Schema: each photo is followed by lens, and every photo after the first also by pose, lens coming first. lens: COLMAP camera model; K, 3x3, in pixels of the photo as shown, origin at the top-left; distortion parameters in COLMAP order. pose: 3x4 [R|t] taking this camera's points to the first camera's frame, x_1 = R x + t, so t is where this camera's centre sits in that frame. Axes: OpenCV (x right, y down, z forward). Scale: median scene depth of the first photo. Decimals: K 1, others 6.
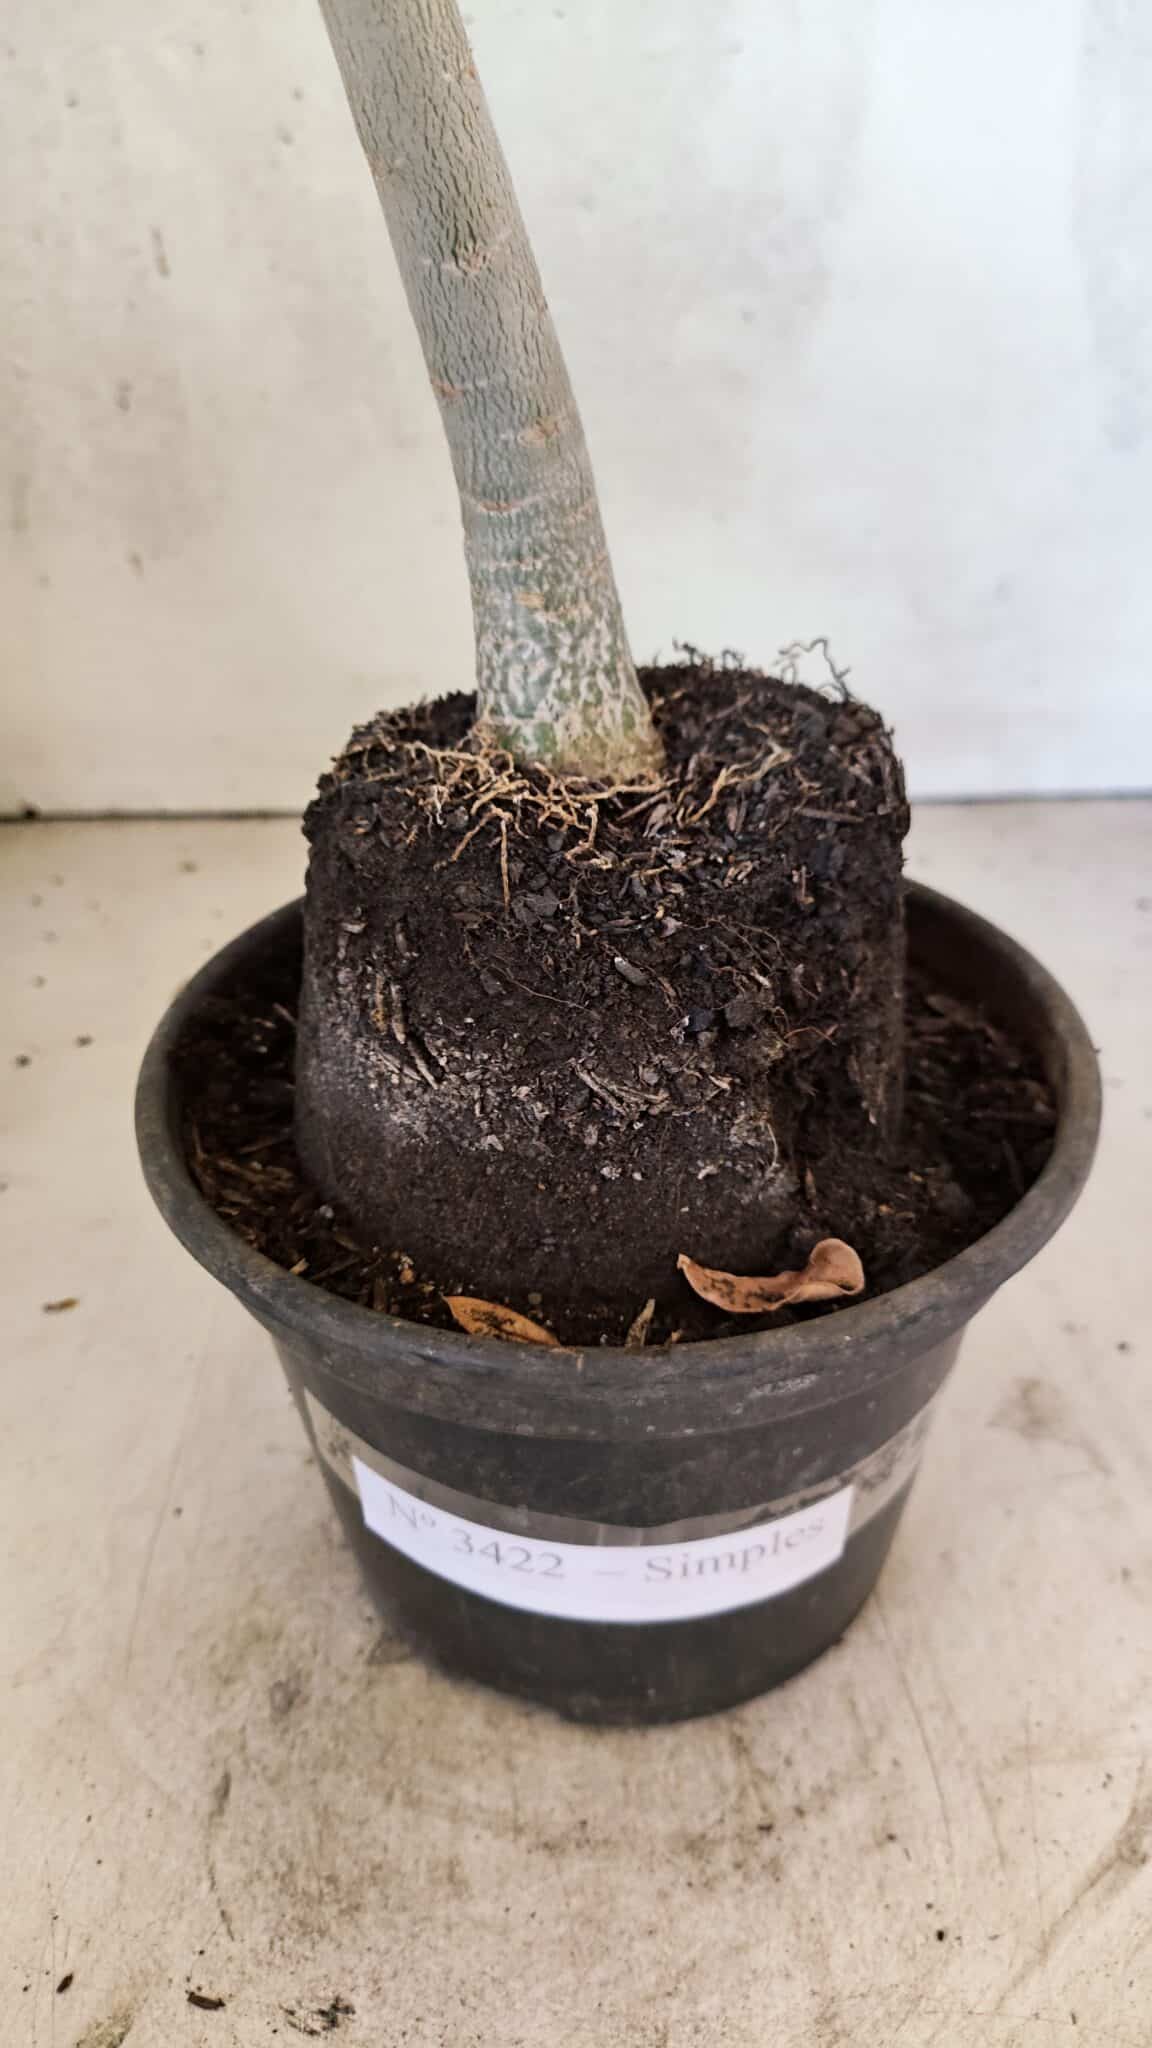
lens RADIAL K [[1608.6, 0, 592.4], [0, 1608.6, 1029.7], [0, 0, 1]] dist [0.063934, -0.097032]
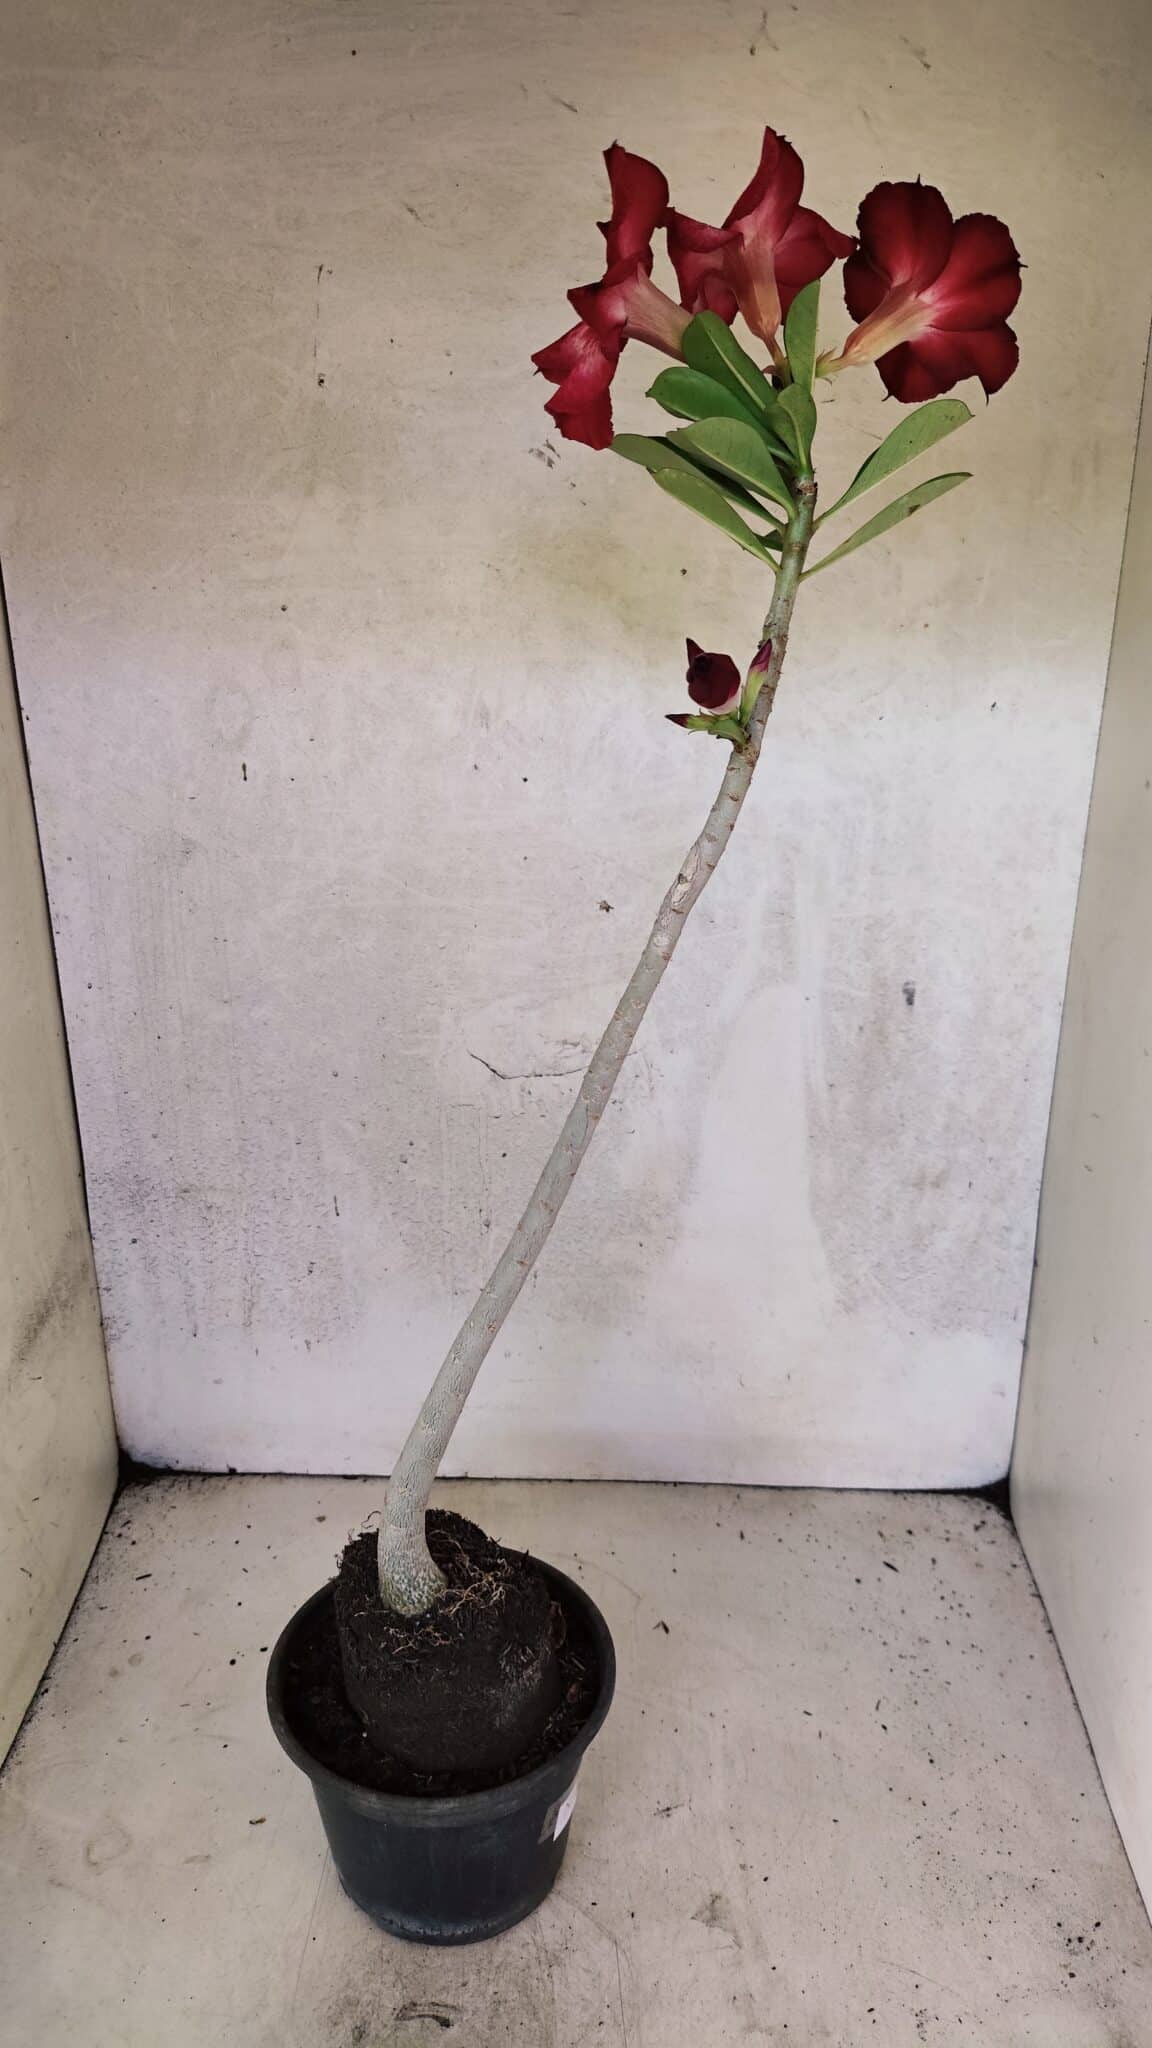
lens RADIAL K [[1608.6, 0, 581.3], [0, 1608.6, 1037.4], [0, 0, 1]] dist [0.063934, -0.097032]
pose [[0.997857, 0.032810, -0.056608, 0.227739], [-0.042242, 0.983764, -0.174423, -0.641435], [0.049966, 0.176441, 0.983042, -1.632489]]
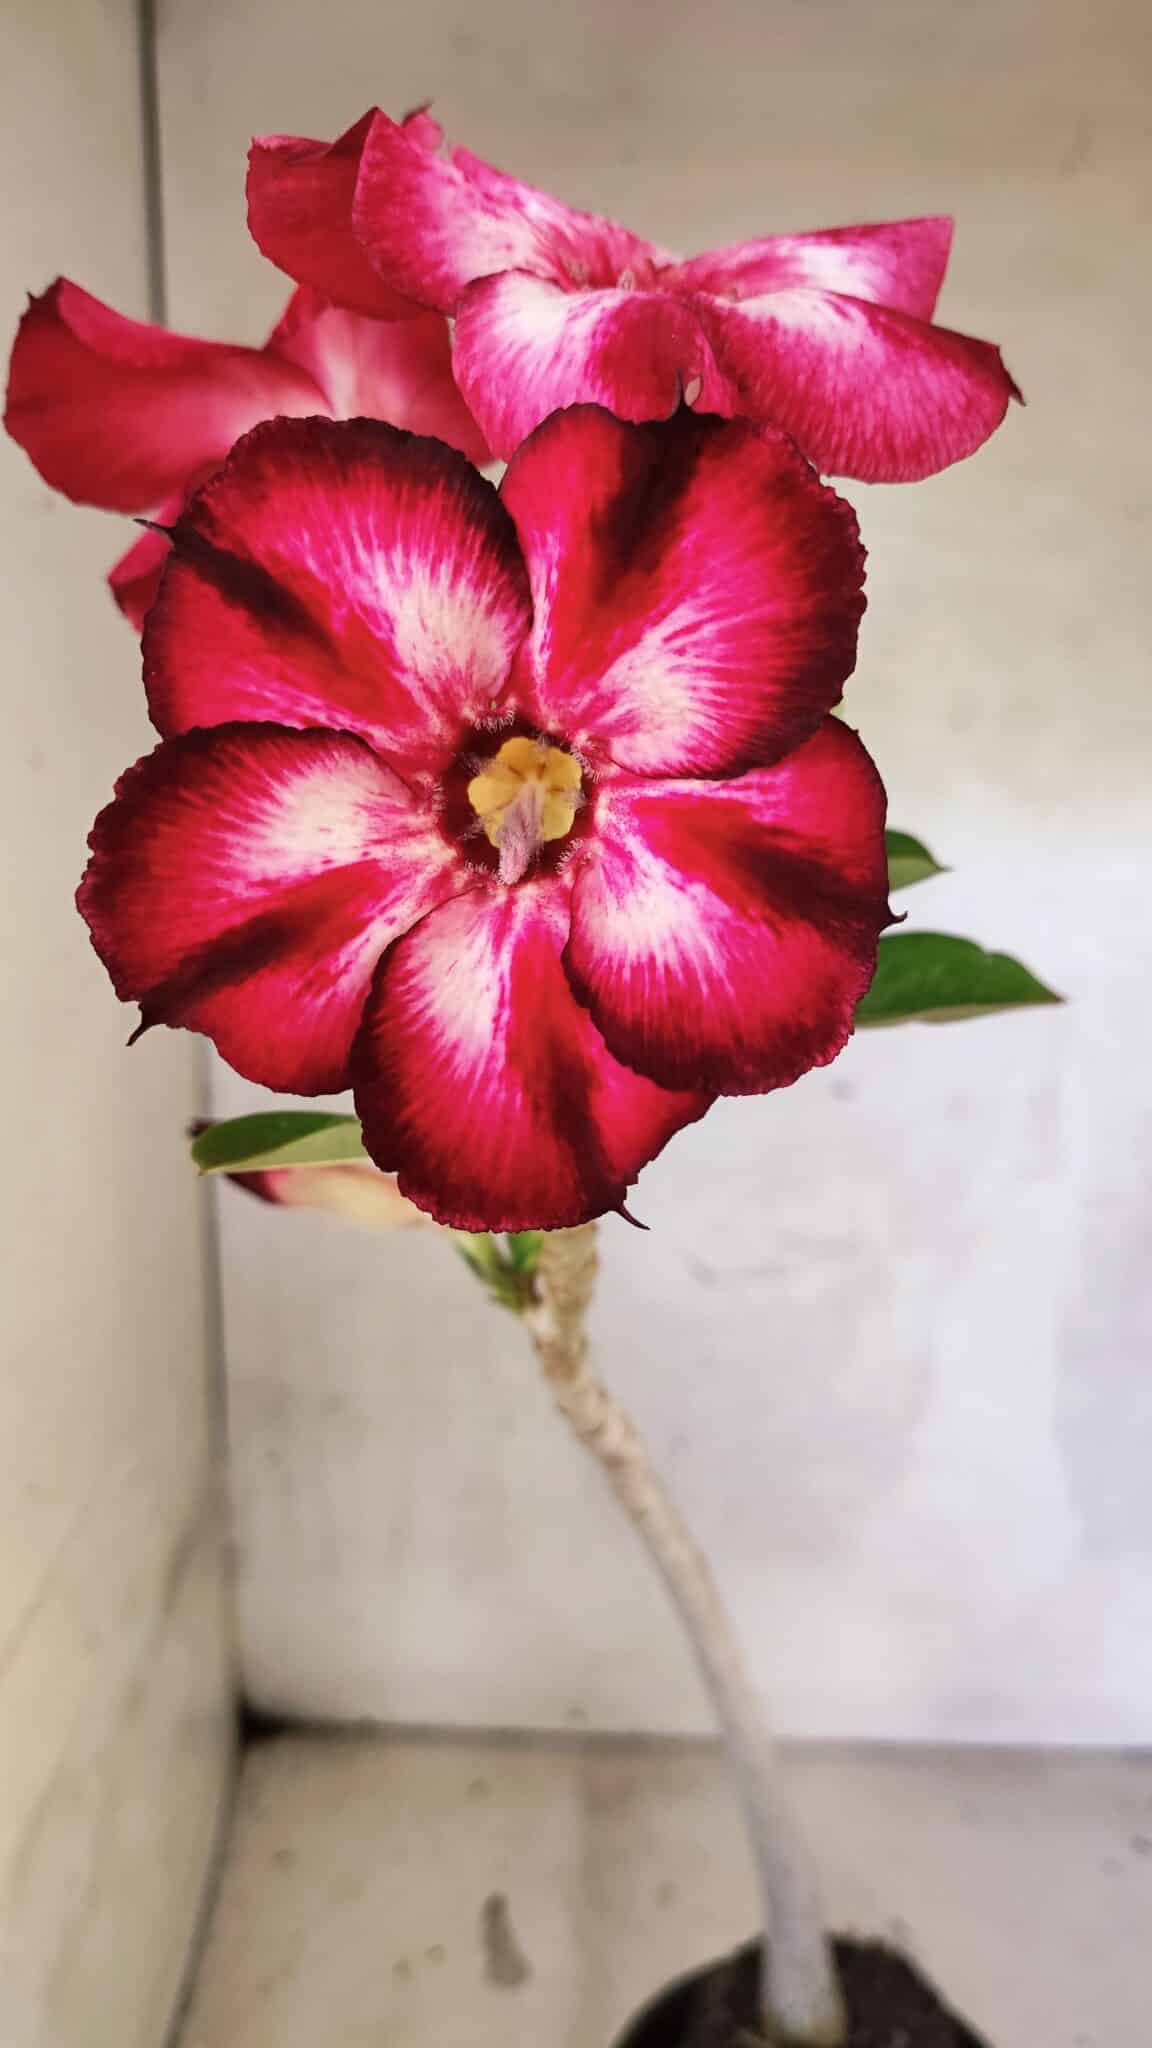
lens RADIAL K [[1640.8, 0, 567.3], [0, 1640.8, 1038.5], [0, 0, 1]] dist [0.021534, -0.034175]
pose [[0.998196, 0.046370, -0.038128, -0.285560], [-0.054054, 0.970544, -0.234780, -0.848270], [0.026119, 0.236418, 0.971300, -1.339821]]
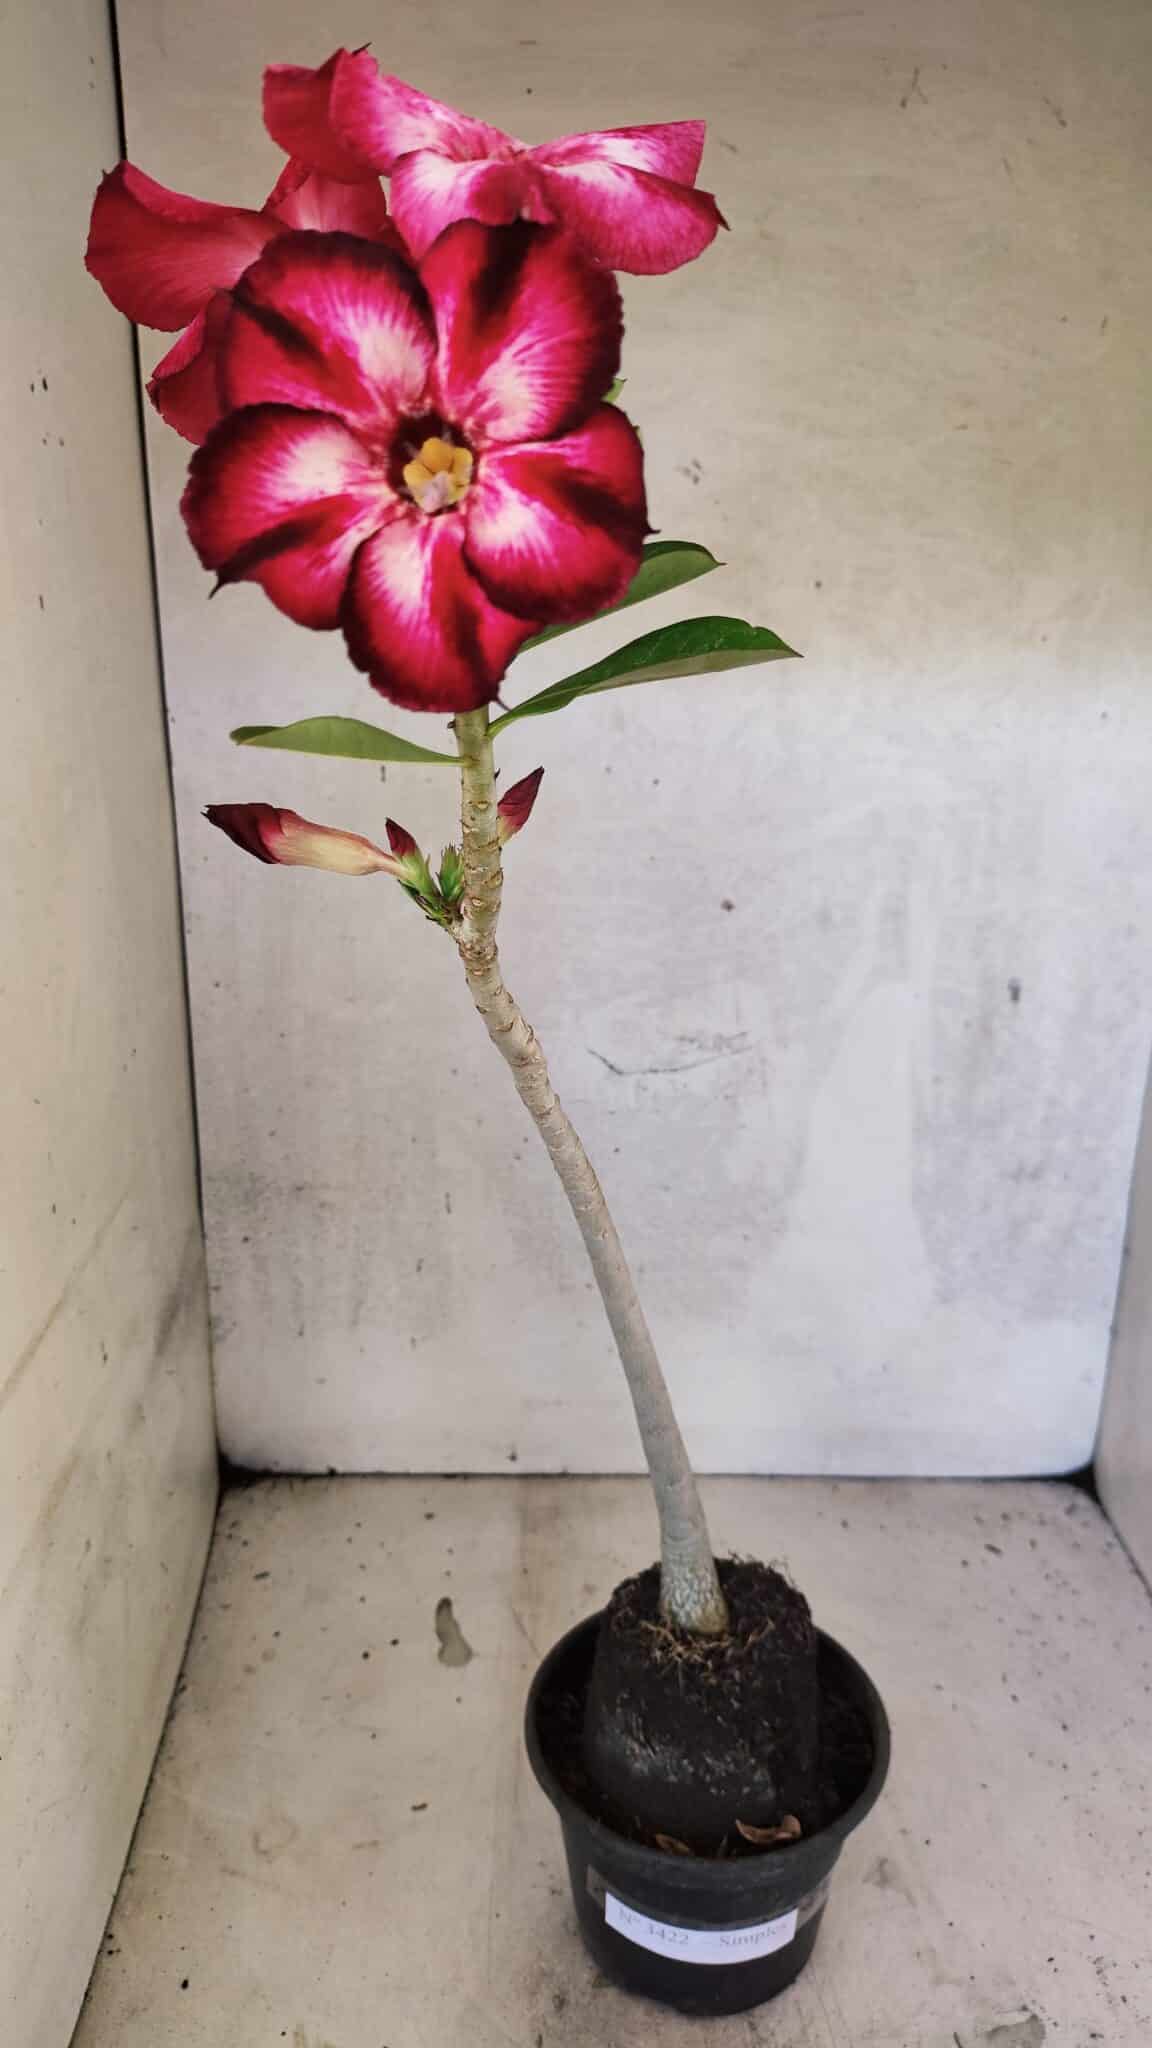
lens RADIAL K [[1608.6, 0, 587.1], [0, 1608.6, 1024.2], [0, 0, 1]] dist [0.063934, -0.097032]
pose [[0.999489, 0.029673, 0.011917, -0.232590], [-0.026366, 0.975613, -0.217911, -0.489578], [-0.018093, 0.217485, 0.975896, -1.713735]]
